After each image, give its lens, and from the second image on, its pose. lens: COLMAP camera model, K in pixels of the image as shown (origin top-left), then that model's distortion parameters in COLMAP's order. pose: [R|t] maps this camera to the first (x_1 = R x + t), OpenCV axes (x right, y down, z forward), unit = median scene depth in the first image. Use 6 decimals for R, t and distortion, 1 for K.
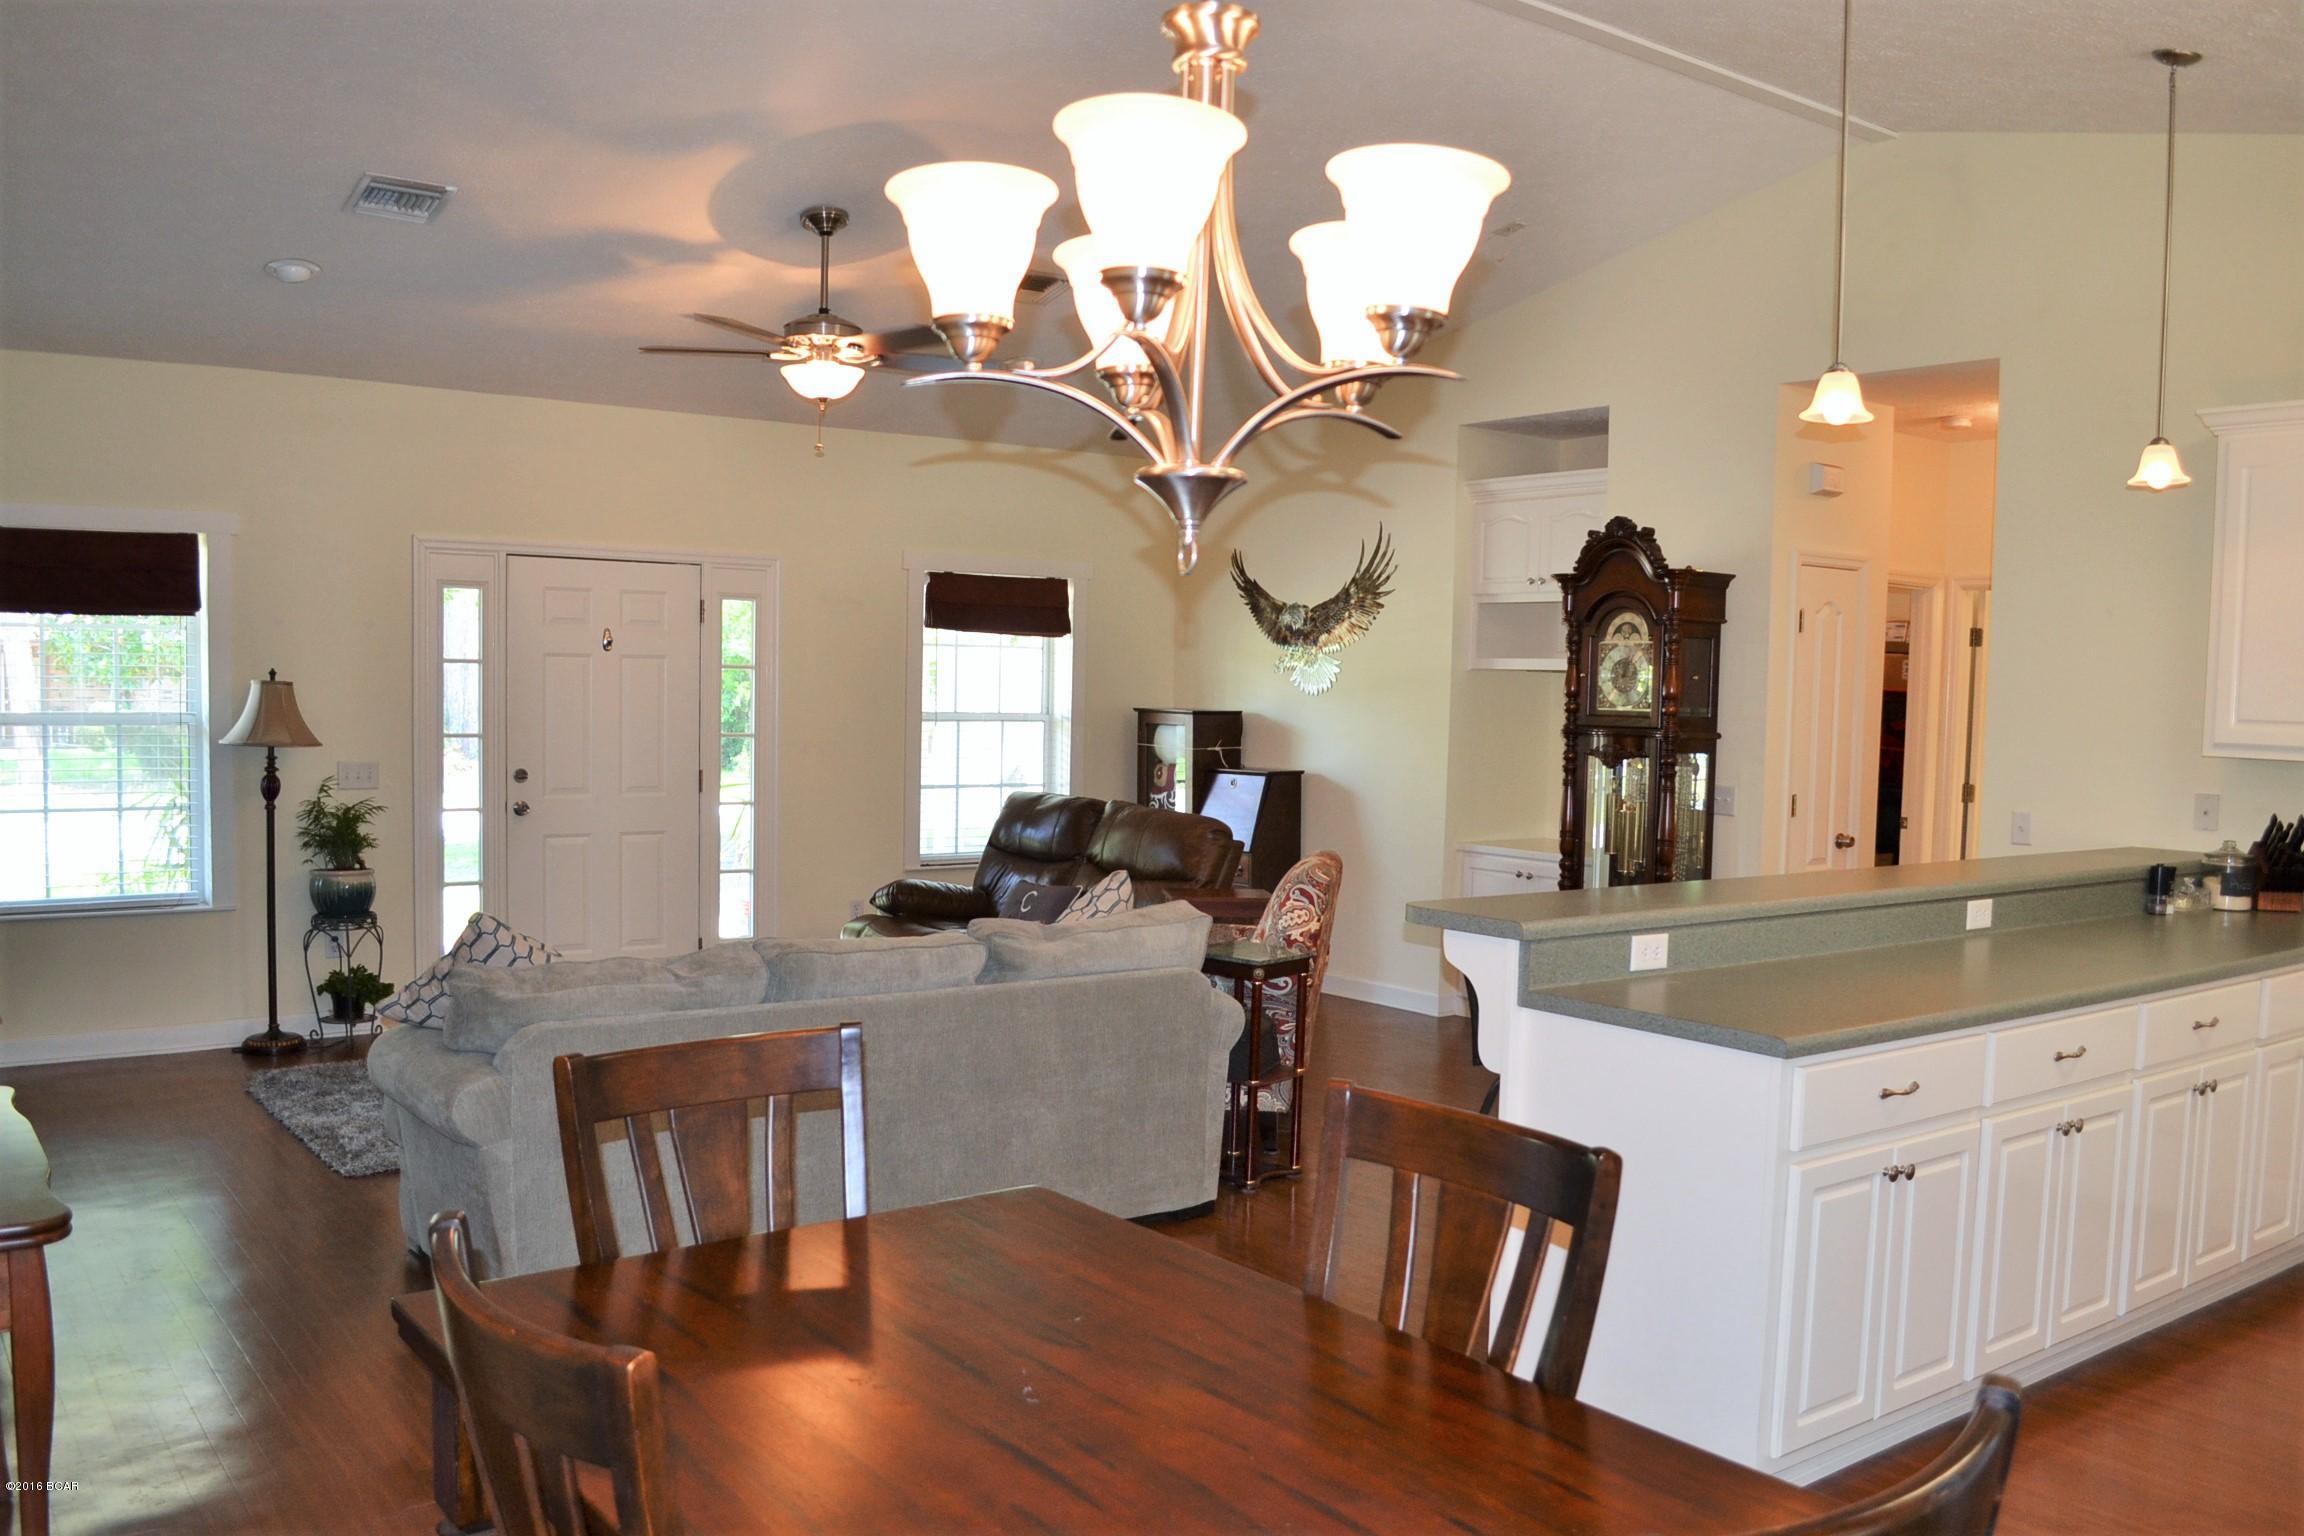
lens RADIAL K [[1853.0, 0, 1152.8], [0, 1853.0, 807.2], [0, 0, 1]] dist [-0.082768, 0.013277]
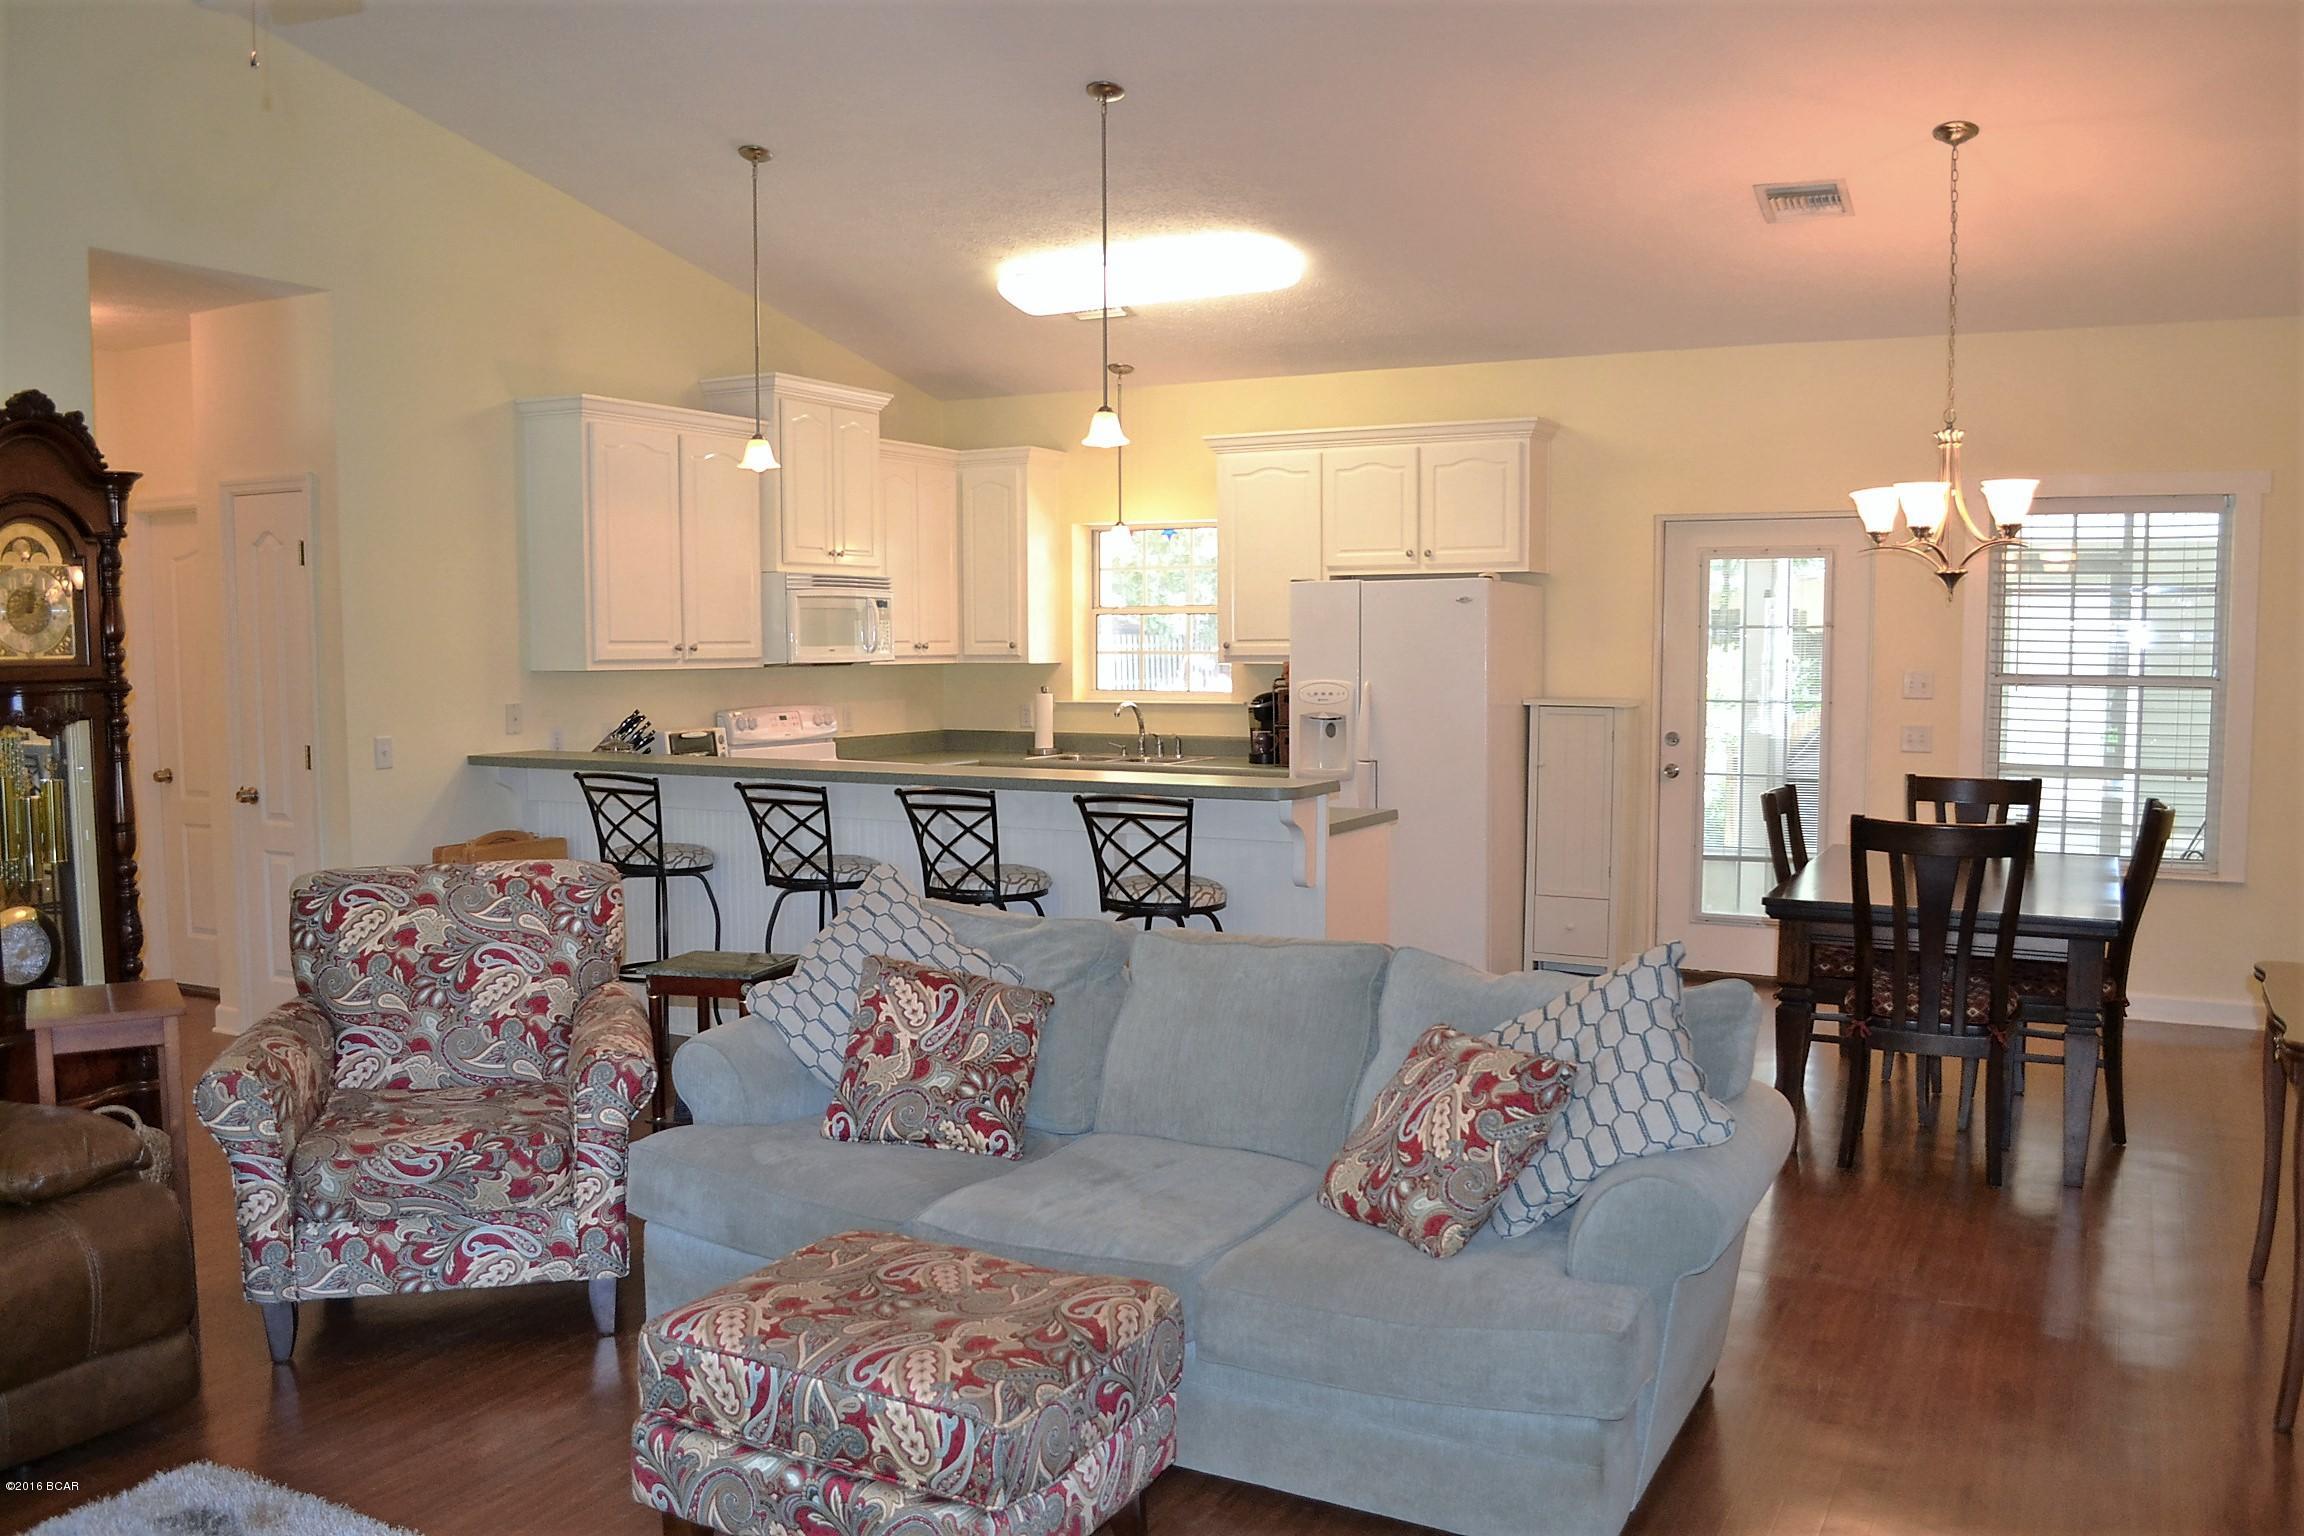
lens RADIAL K [[1853.0, 0, 1152.8], [0, 1853.0, 807.2], [0, 0, 1]] dist [-0.082768, 0.013277]
pose [[-0.419721, -0.104845, 0.901577, -0.570695], [0.052544, 0.988833, 0.139454, -0.069985], [-0.906131, 0.105905, -0.409525, 0.892031]]
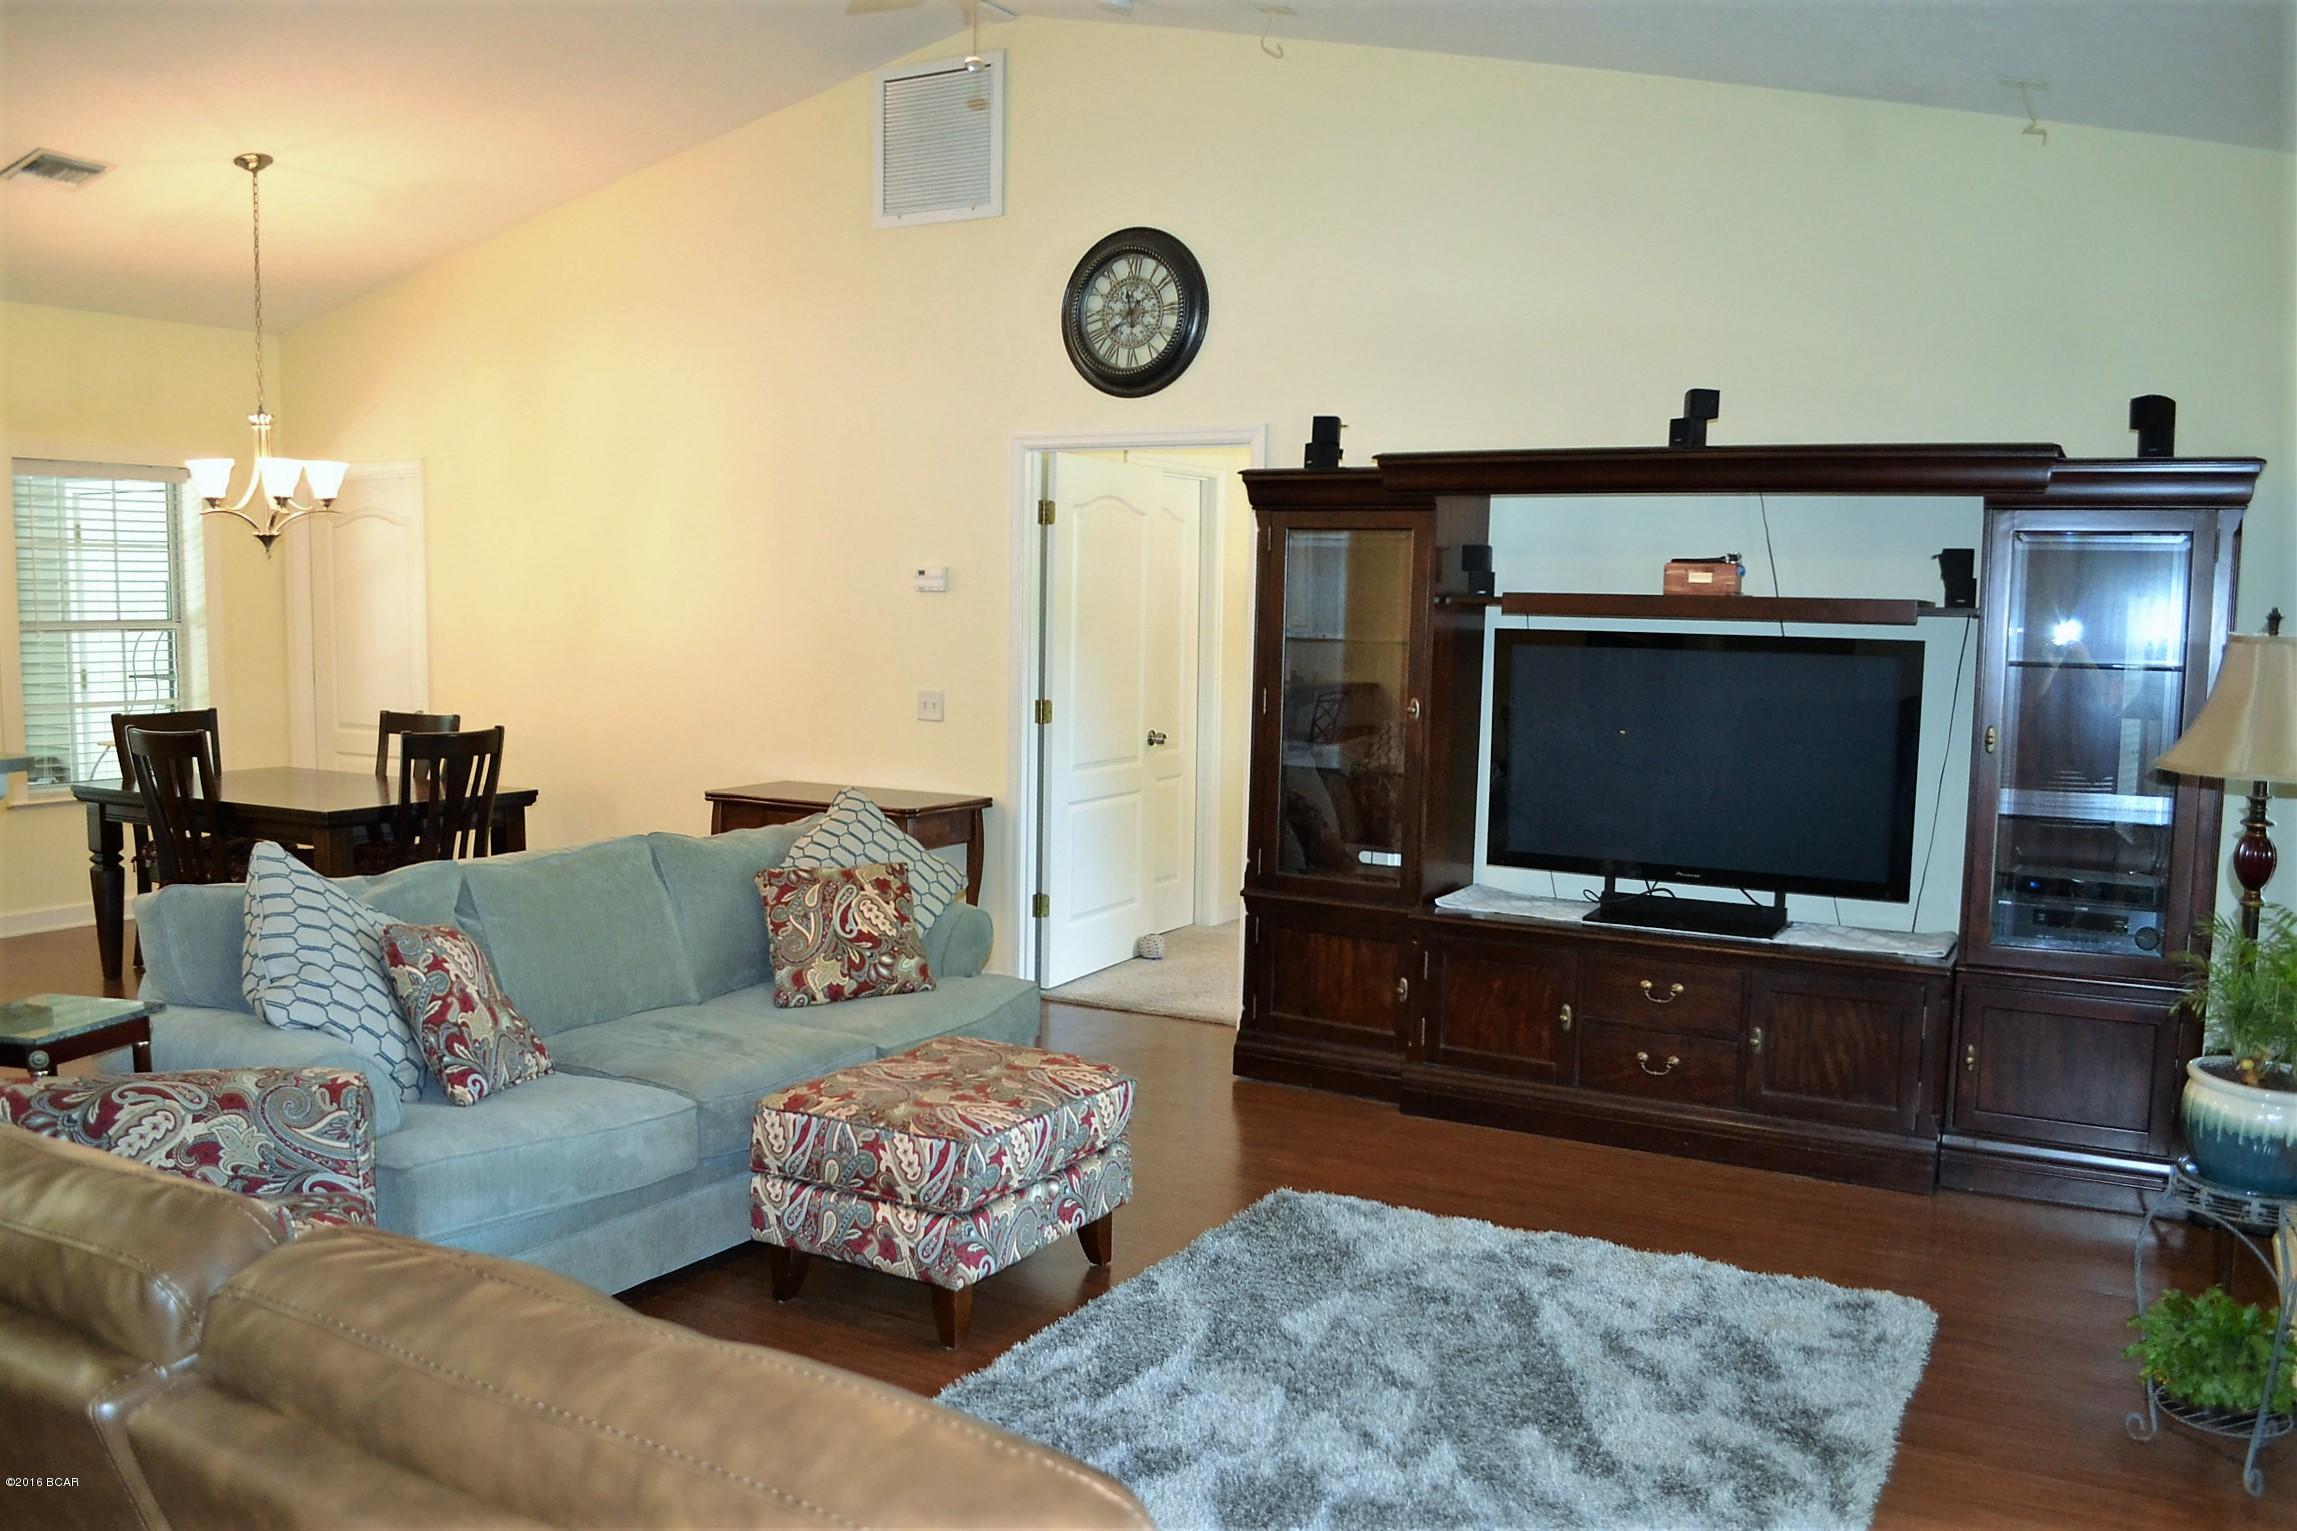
lens RADIAL K [[1853.6, 0, 1152.8], [0, 1853.6, 806.8], [0, 0, 1]] dist [-0.078197, 0.005745]
pose [[-0.918654, 0.012091, -0.394879, -0.042271], [-0.058552, 0.984326, 0.166356, -0.086487], [0.390701, 0.175944, -0.903547, 1.292084]]
